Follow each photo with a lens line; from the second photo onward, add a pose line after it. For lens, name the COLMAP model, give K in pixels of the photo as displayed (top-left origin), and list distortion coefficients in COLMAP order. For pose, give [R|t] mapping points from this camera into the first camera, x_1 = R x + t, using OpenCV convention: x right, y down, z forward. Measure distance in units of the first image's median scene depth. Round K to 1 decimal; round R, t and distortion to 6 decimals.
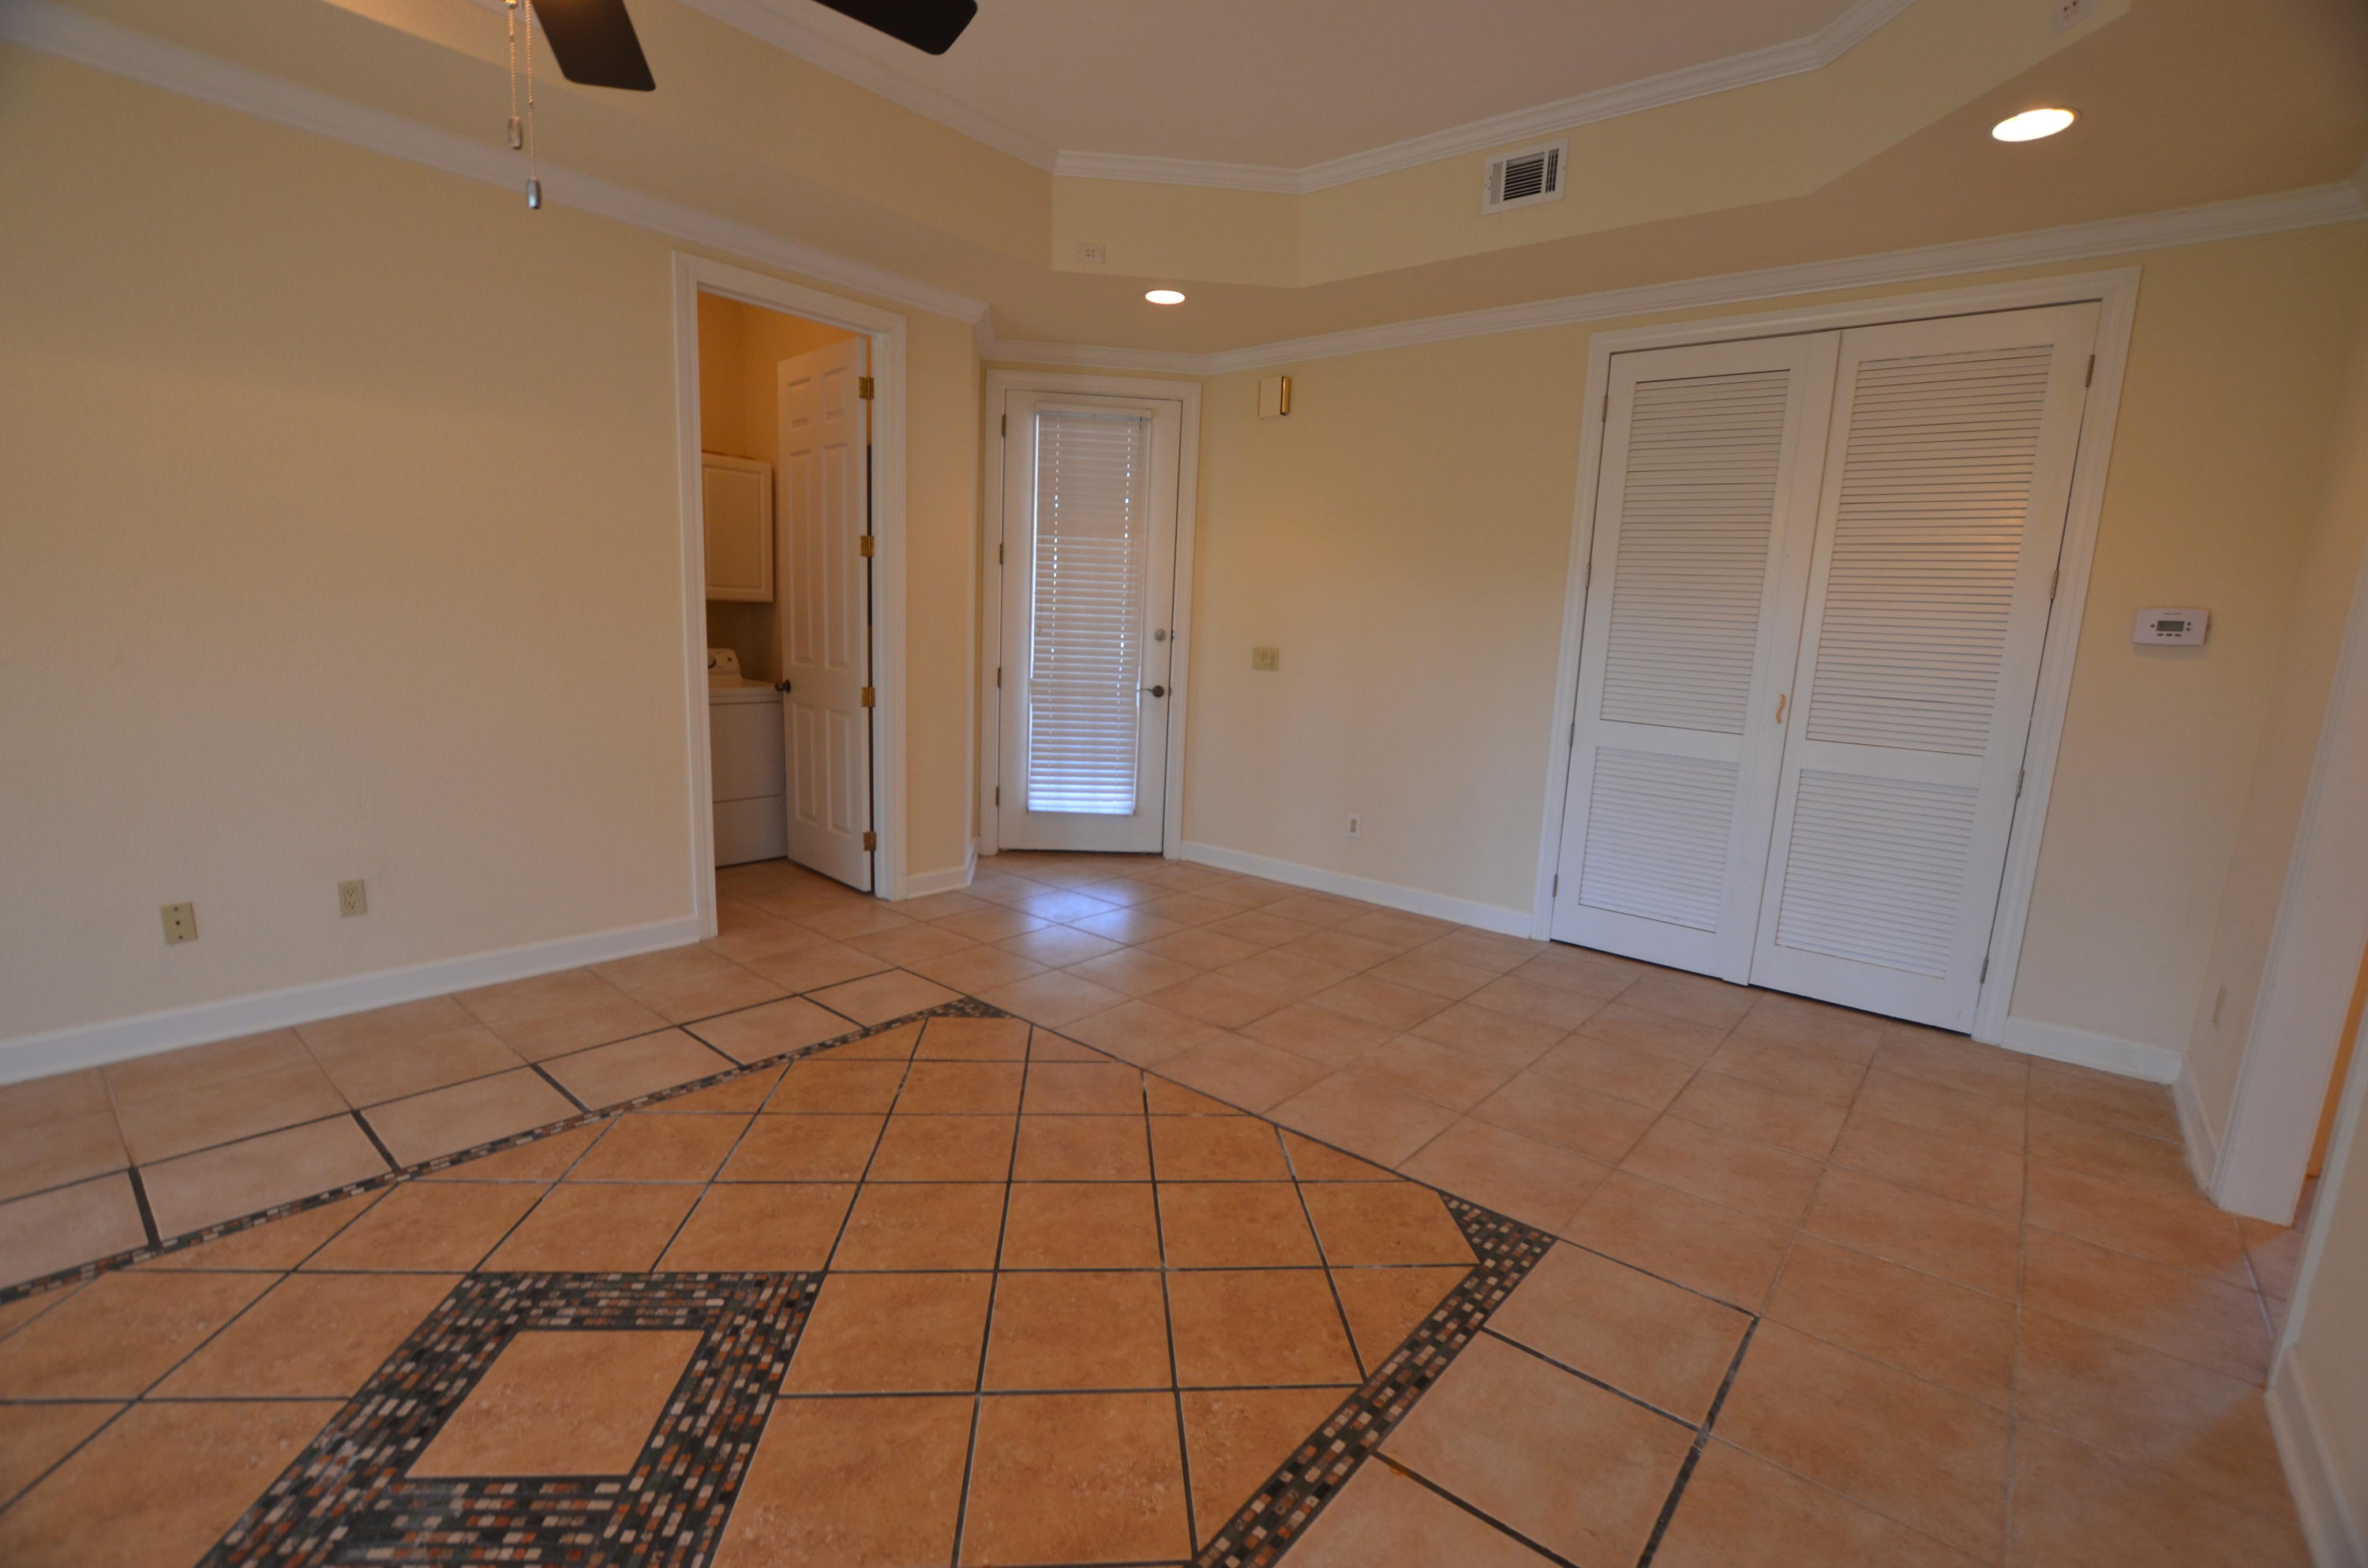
lens RADIAL K [[1036.5, 0, 1186.2], [0, 1036.5, 806.7], [0, 0, 1]] dist [-0.029612, 0.001140]
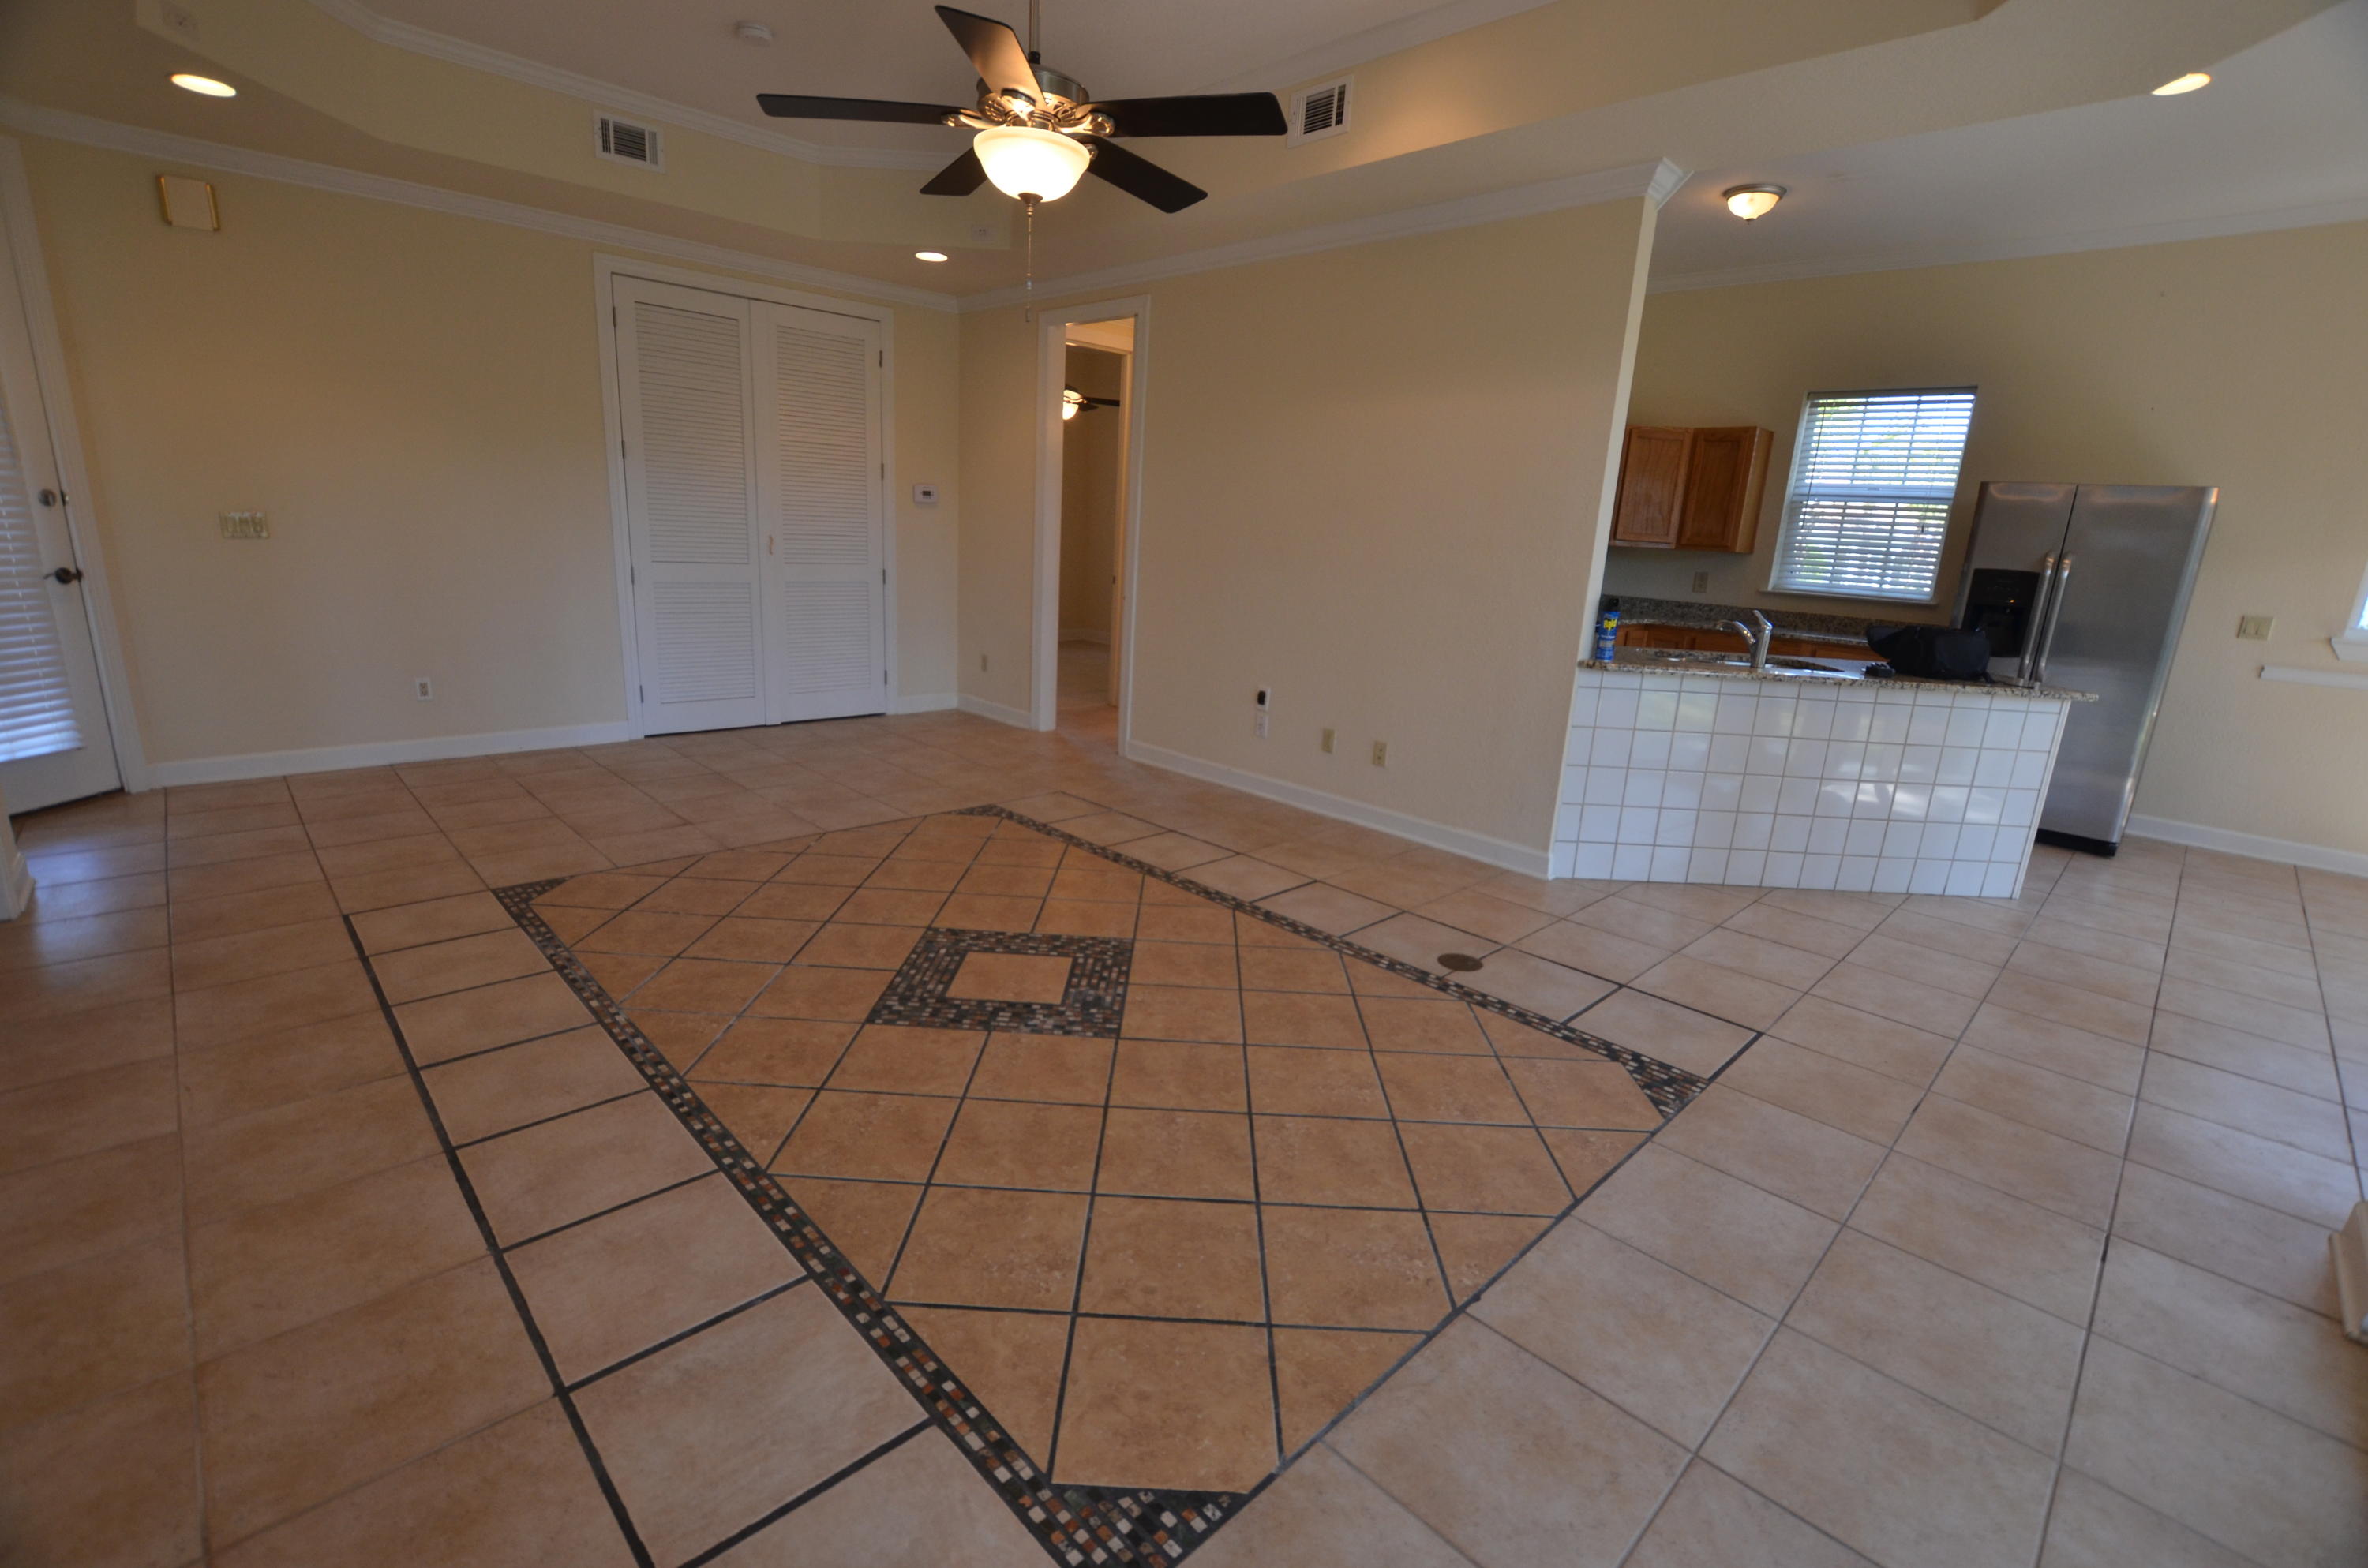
lens RADIAL K [[1036.5, 0, 1186.2], [0, 1036.5, 806.7], [0, 0, 1]] dist [-0.029612, 0.001140]
pose [[0.102061, -0.298107, 0.949060, -1.528548], [0.125994, 0.950233, 0.284926, -0.128960], [-0.986767, 0.090496, 0.134542, 0.289238]]
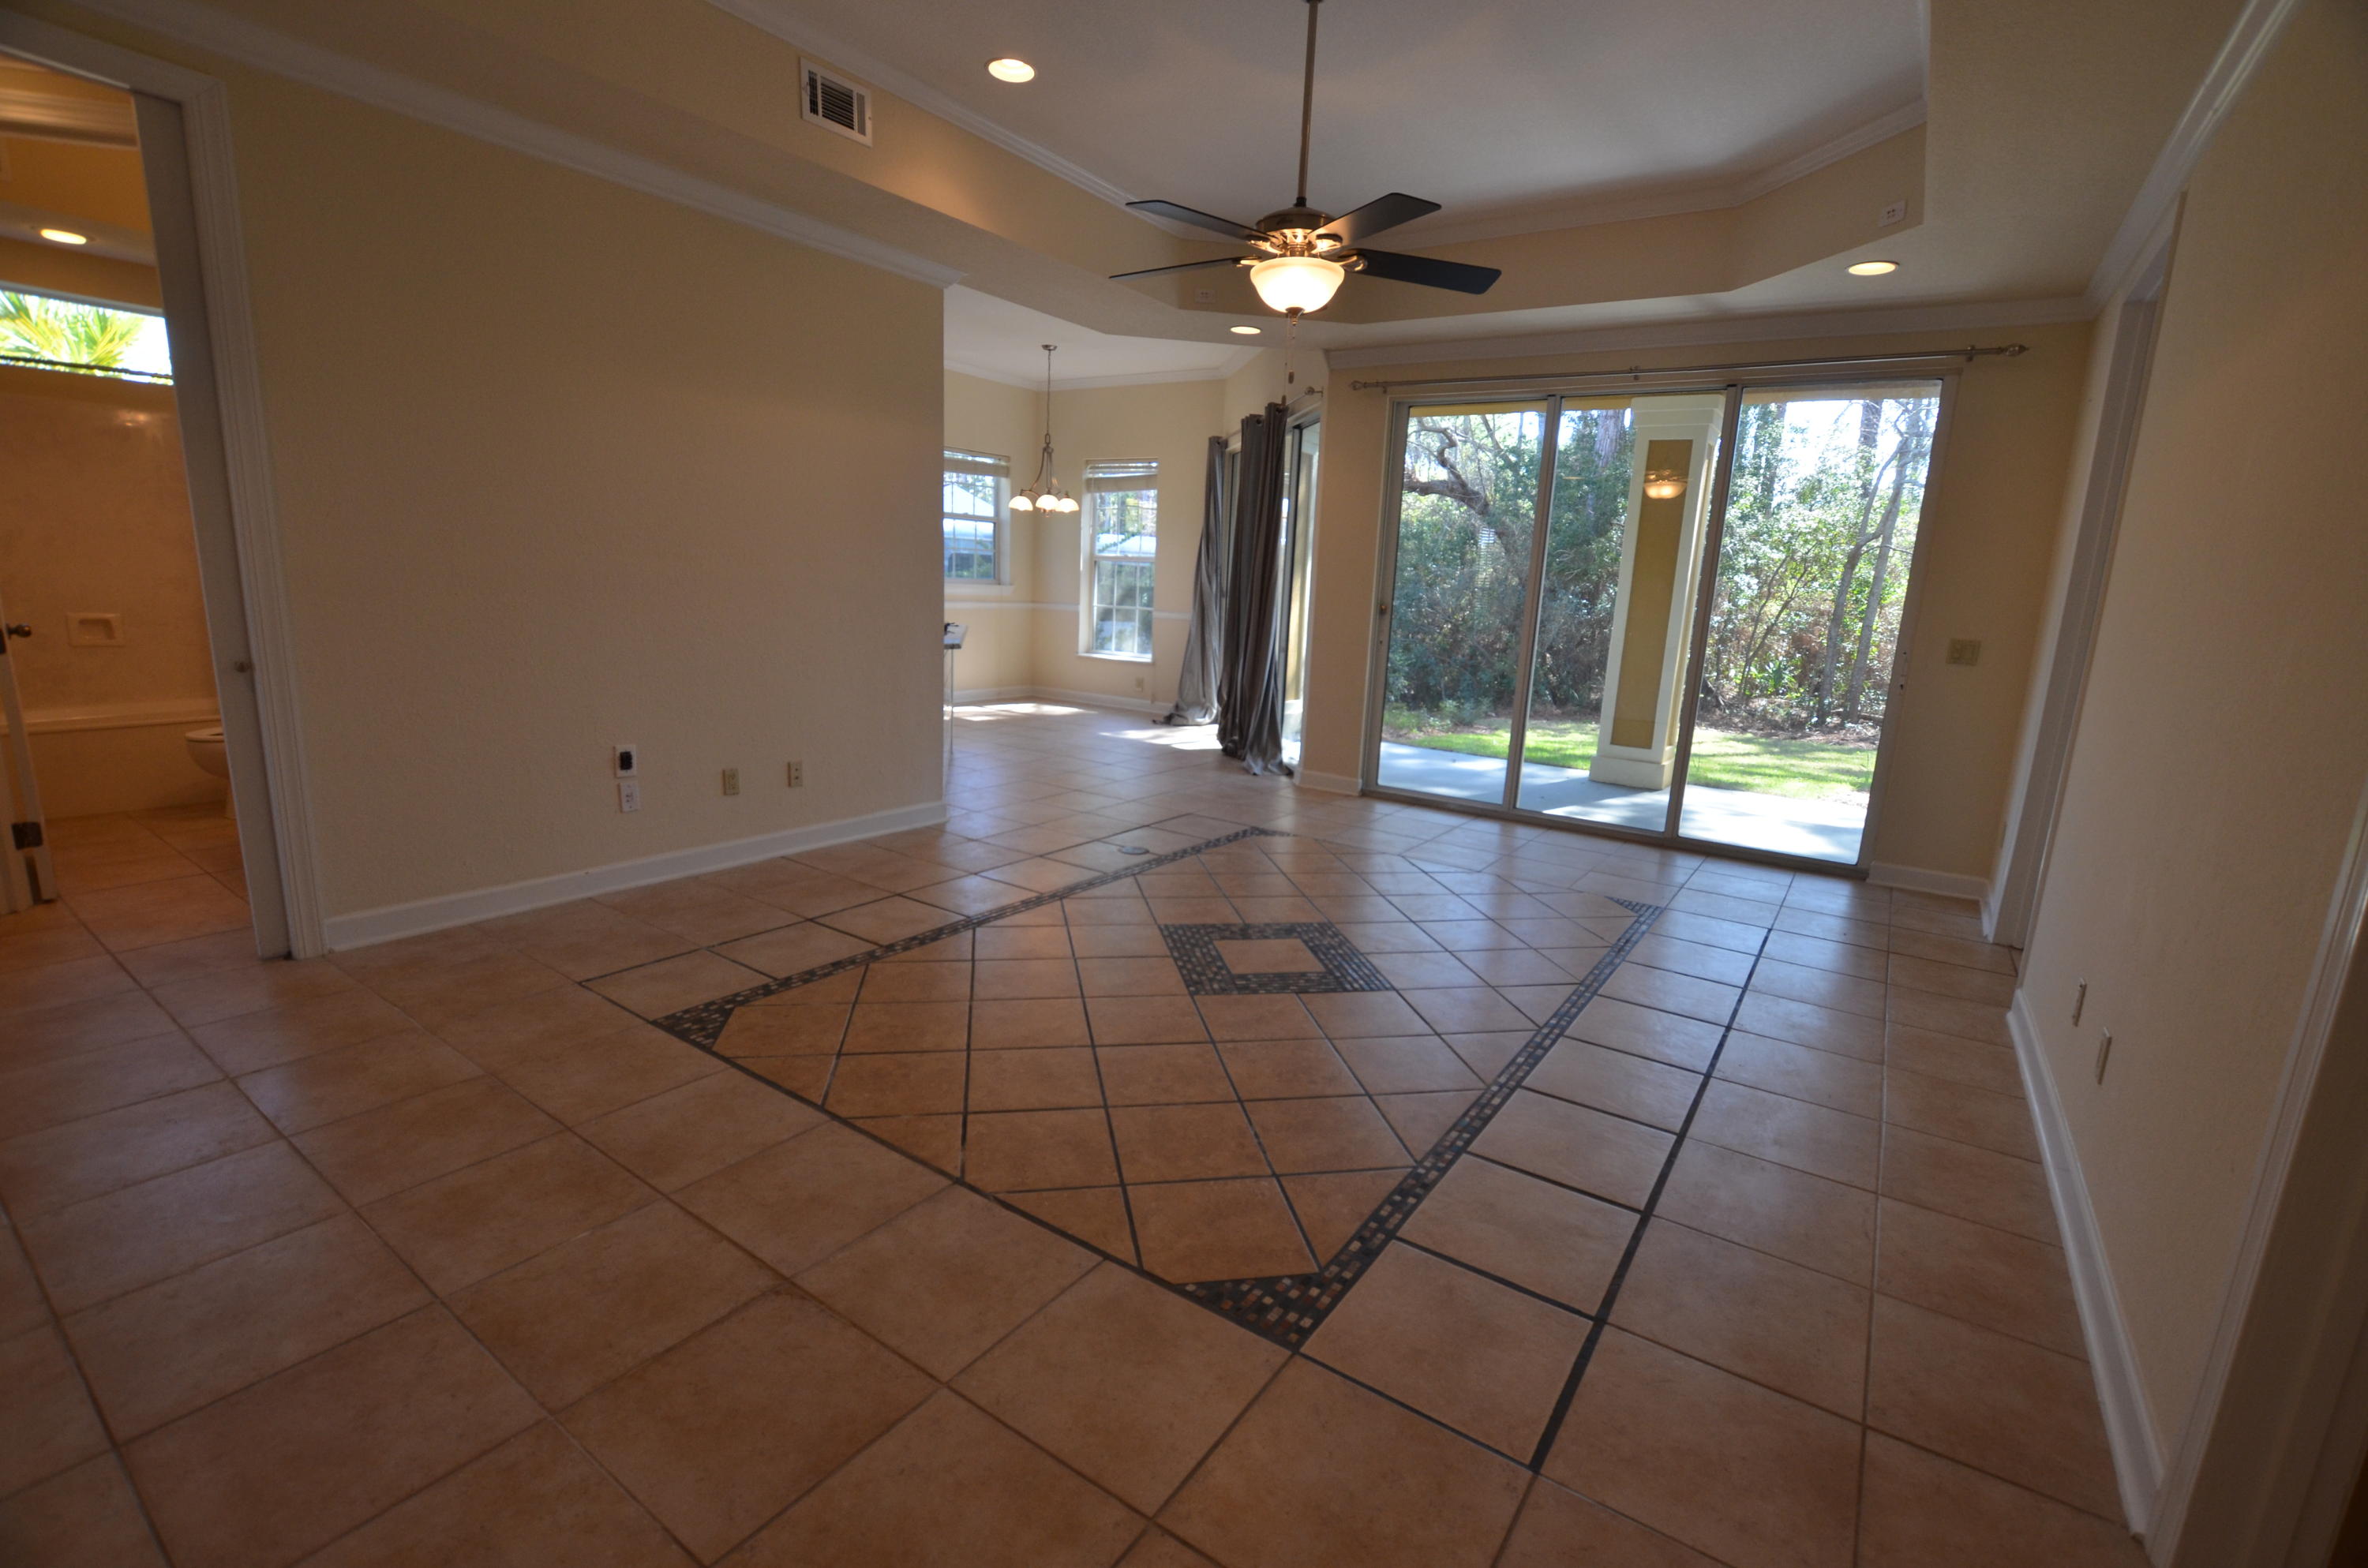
lens RADIAL K [[1036.5, 0, 1186.2], [0, 1036.5, 806.7], [0, 0, 1]] dist [-0.029612, 0.001140]
pose [[-0.991531, -0.069227, -0.109883, -0.125176], [-0.105911, 0.920687, 0.375657, -0.340349], [0.075162, 0.384113, -0.920221, 1.957246]]
